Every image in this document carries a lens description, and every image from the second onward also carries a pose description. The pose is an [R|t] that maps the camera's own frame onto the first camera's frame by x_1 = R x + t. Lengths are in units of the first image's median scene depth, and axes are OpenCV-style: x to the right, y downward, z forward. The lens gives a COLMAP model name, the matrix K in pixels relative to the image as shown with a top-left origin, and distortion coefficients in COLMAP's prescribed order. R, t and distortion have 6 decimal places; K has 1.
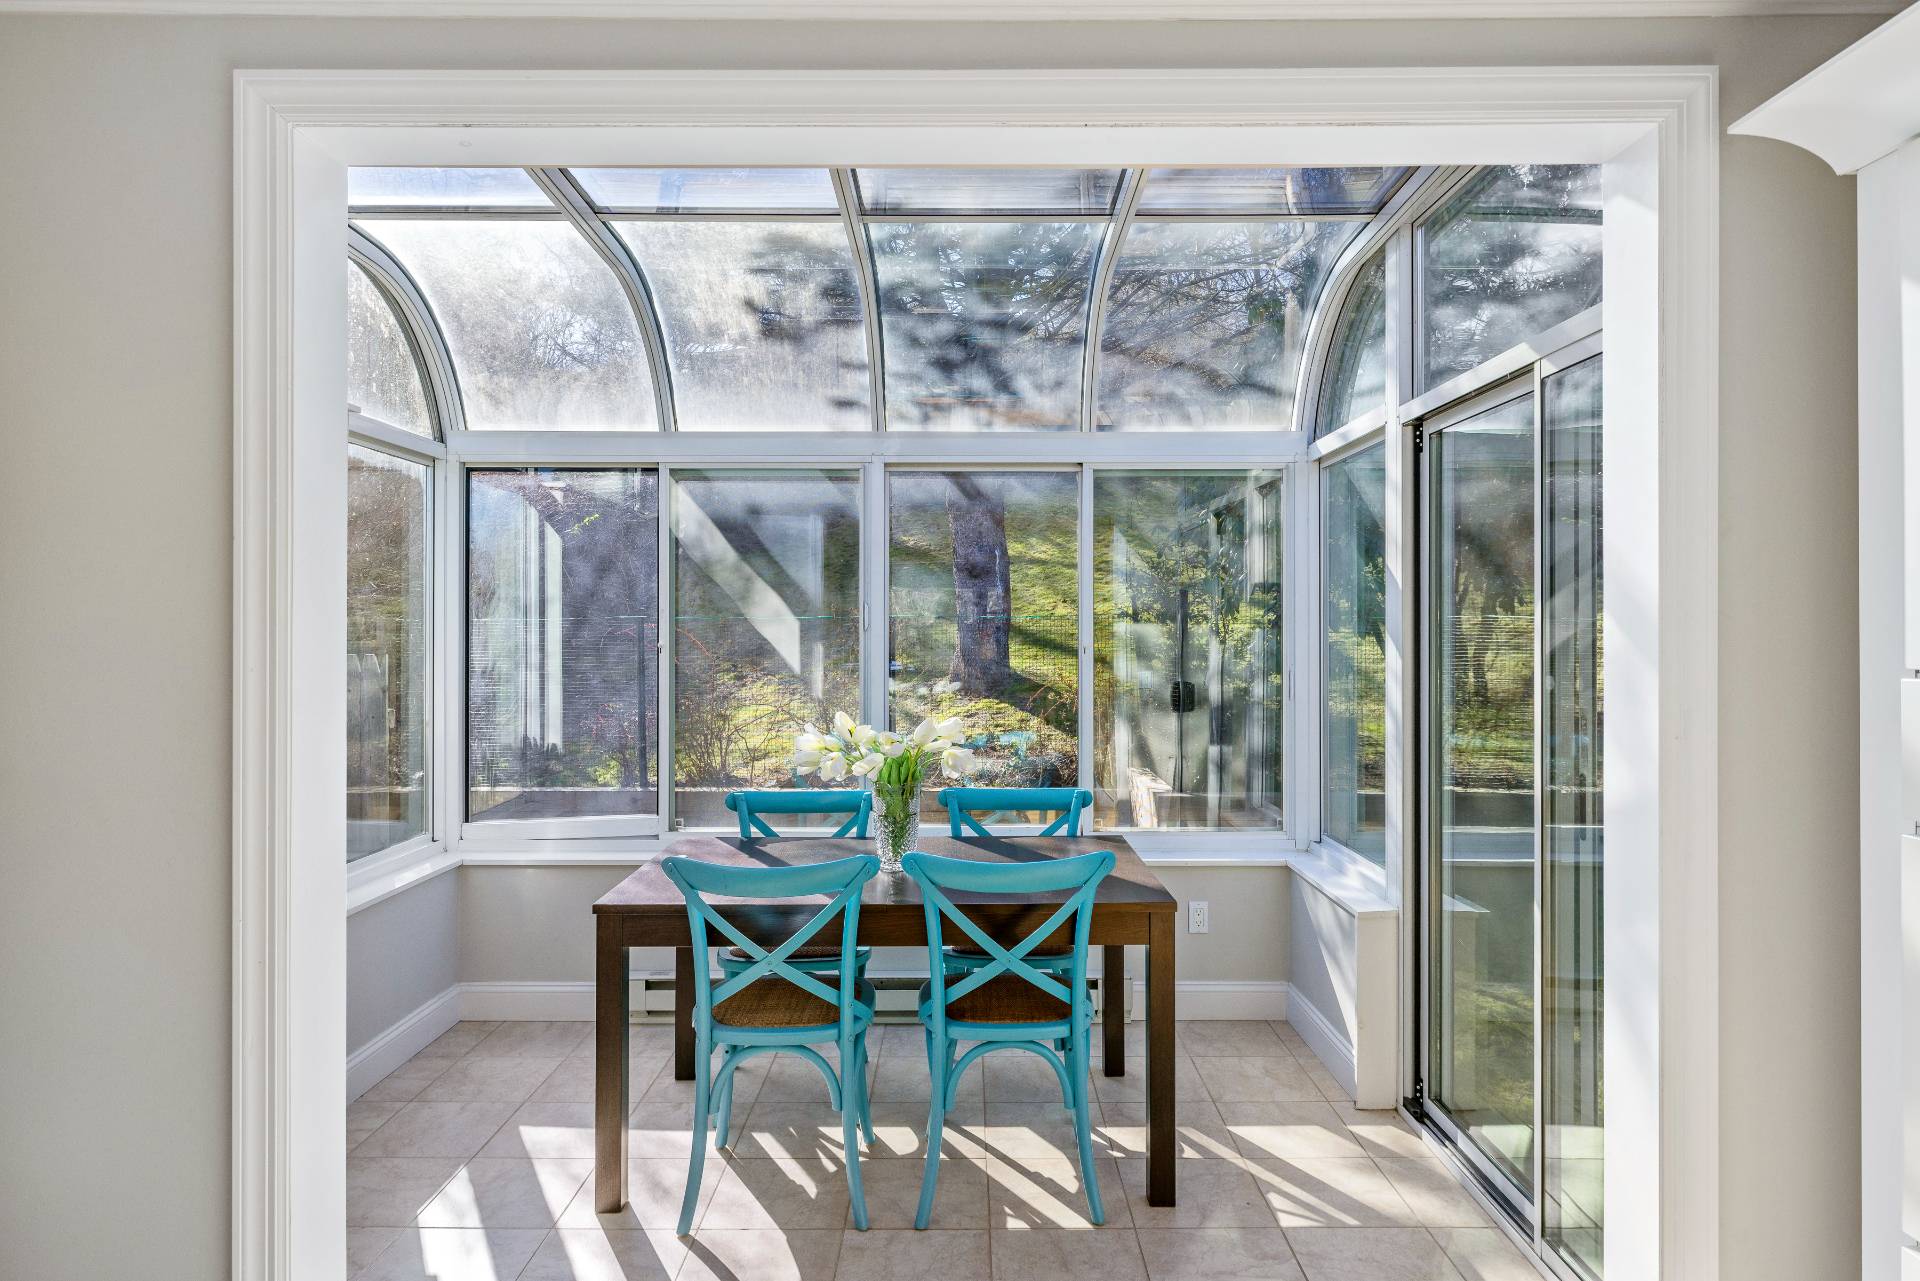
lens RADIAL K [[1034.7, 0, 946.5], [0, 1034.7, 639.4], [0, 0, 1]] dist [-0.004433, -0.001395]
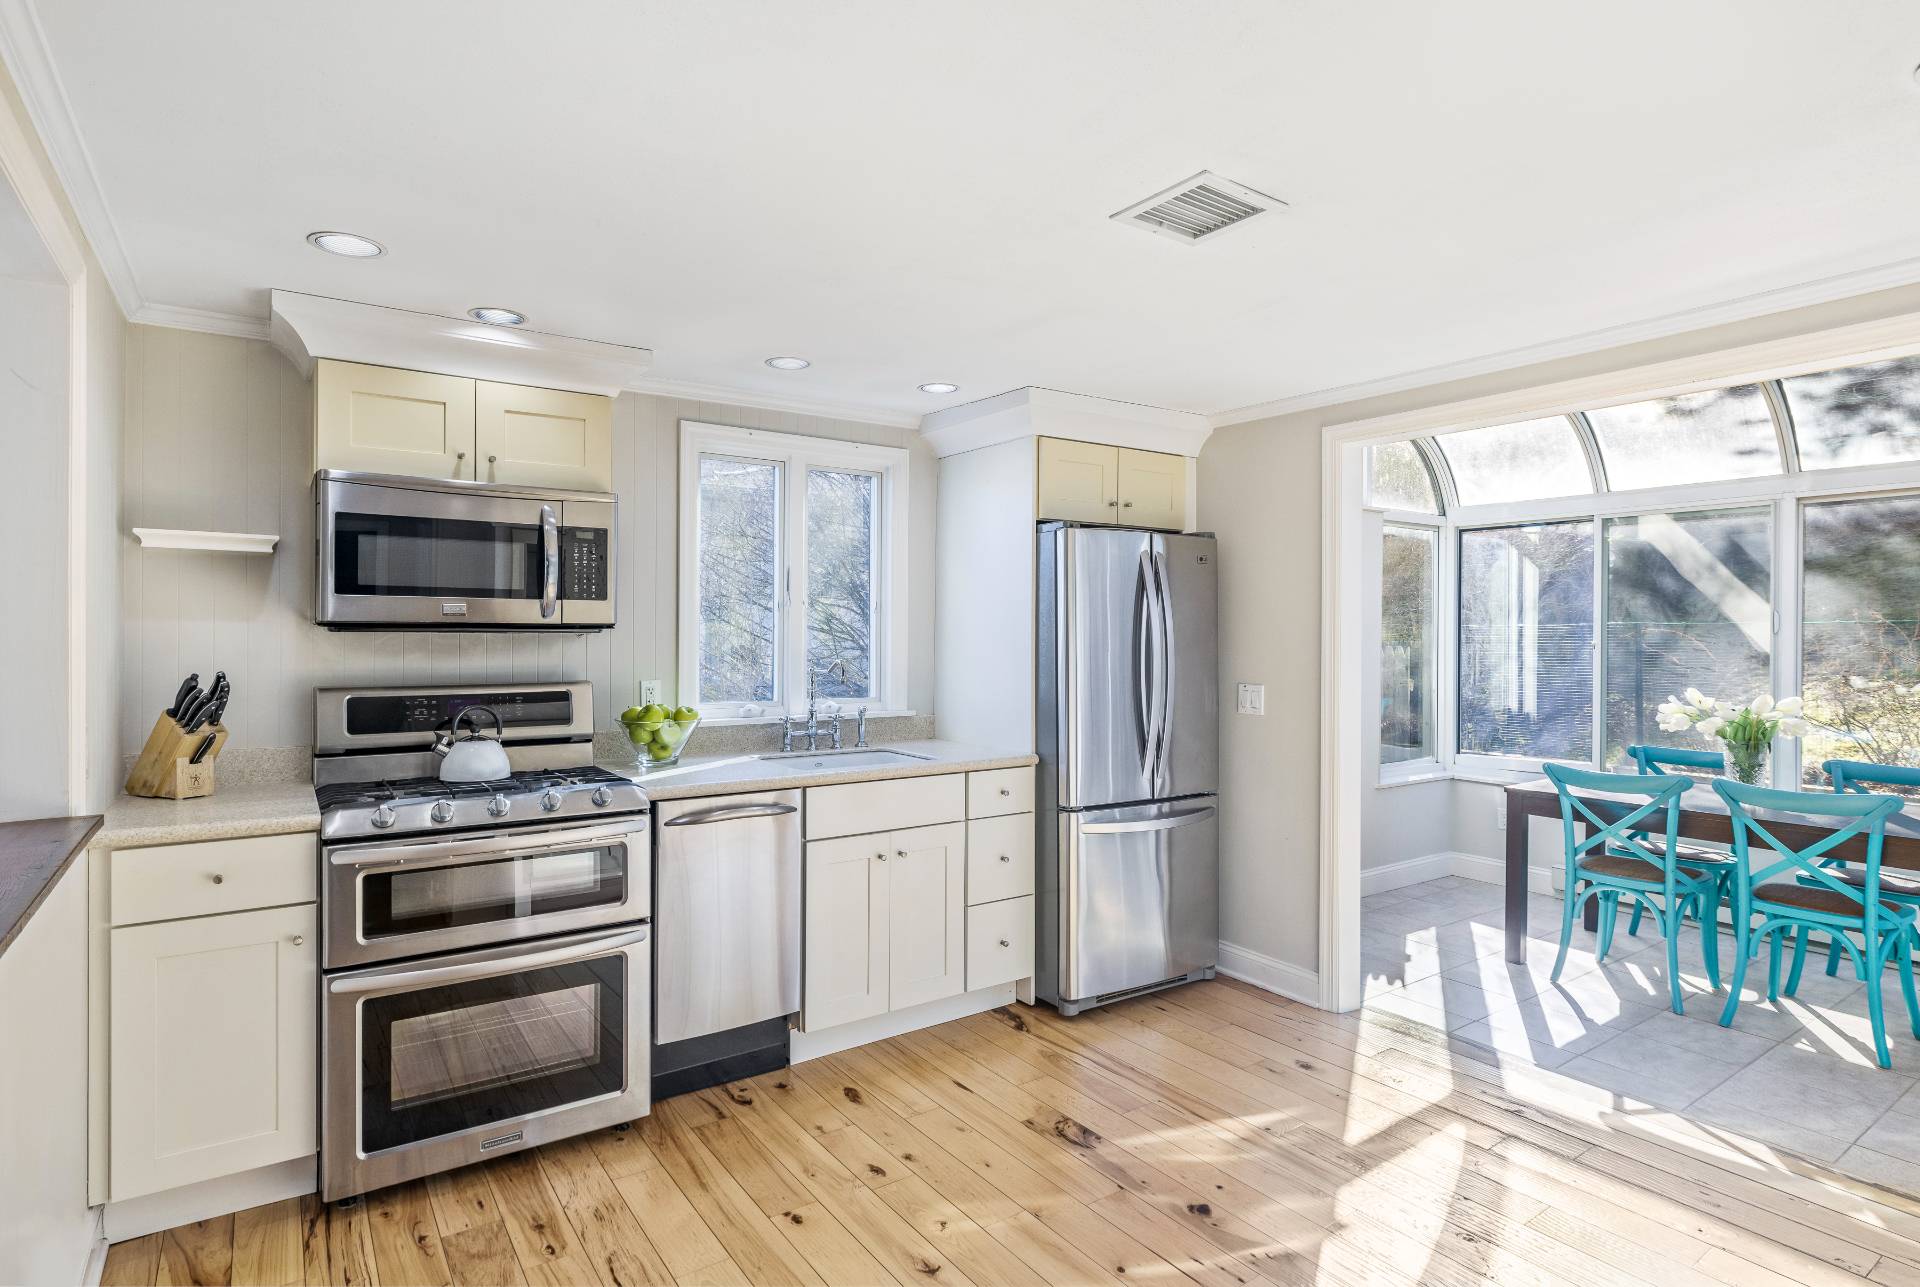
lens RADIAL K [[1034.7, 0, 952.0], [0, 1034.7, 641.1], [0, 0, 1]] dist [-0.004433, -0.001395]
pose [[0.570014, -0.002182, -0.821632, 0.430662], [0.002759, 0.999996, -0.000742, 0.002574], [0.821630, -0.001844, 0.570018, -0.590432]]
